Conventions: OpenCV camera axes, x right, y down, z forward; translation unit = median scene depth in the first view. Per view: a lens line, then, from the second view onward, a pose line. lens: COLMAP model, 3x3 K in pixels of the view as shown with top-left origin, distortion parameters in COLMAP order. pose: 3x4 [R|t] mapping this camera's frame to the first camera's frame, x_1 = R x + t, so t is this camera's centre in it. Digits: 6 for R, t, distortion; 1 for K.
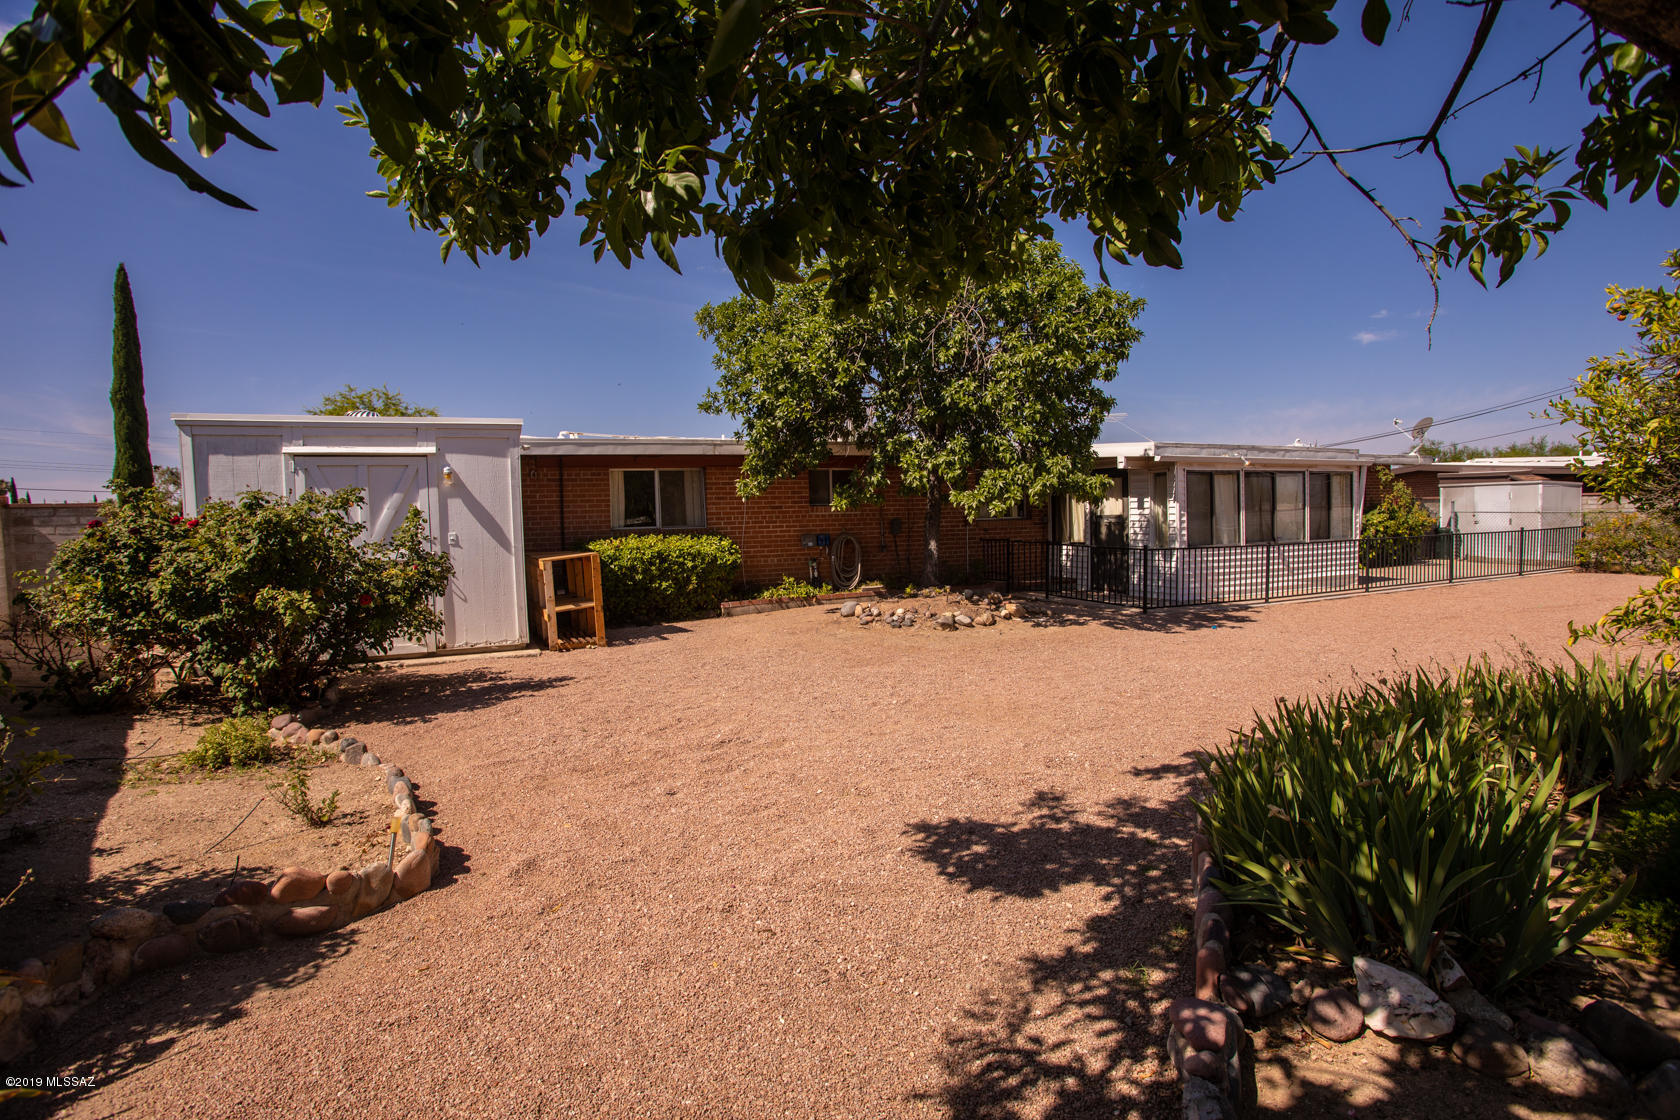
lens RADIAL K [[782.4, 0, 839.2], [0, 782.4, 560.3], [0, 0, 1]] dist [0.002438, 0.000828]
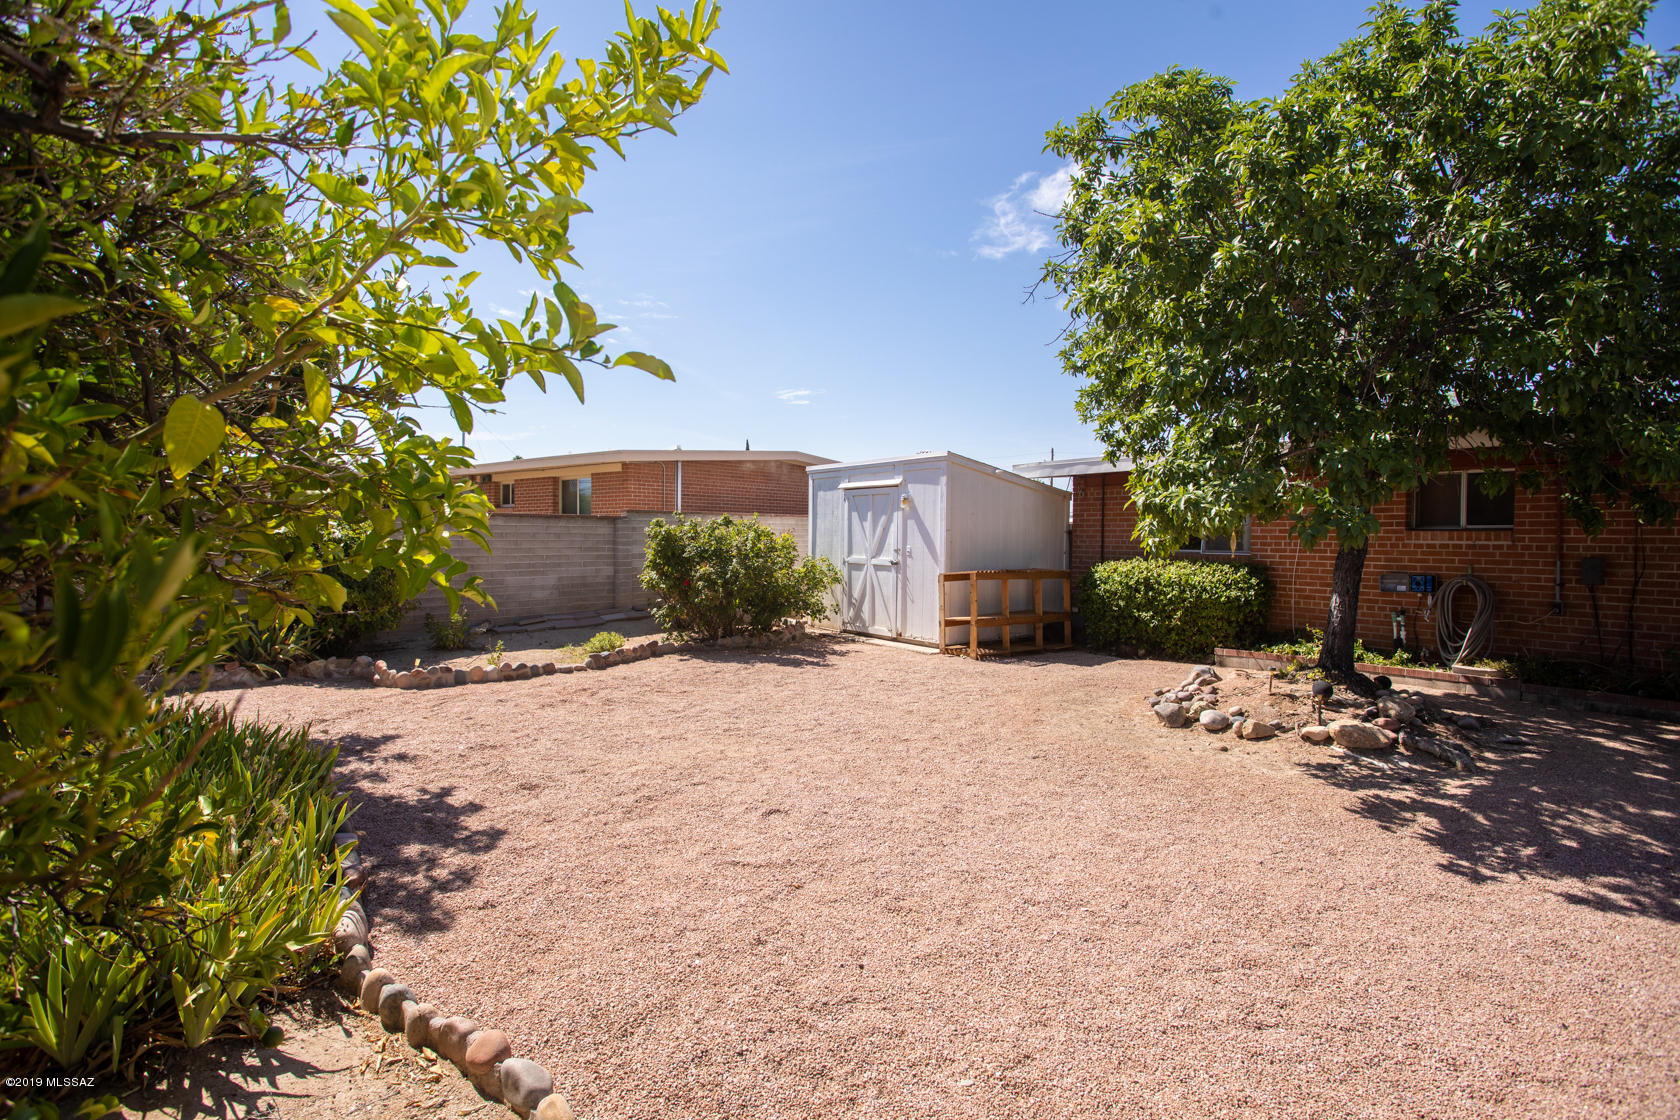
lens RADIAL K [[782.4, 0, 839.0], [0, 782.4, 554.5], [0, 0, 1]] dist [0.002438, 0.000828]
pose [[0.281301, 0.050110, -0.958310, 0.669860], [-0.070247, 0.997032, 0.031514, -0.052604], [0.957045, 0.058454, 0.283987, 0.530340]]
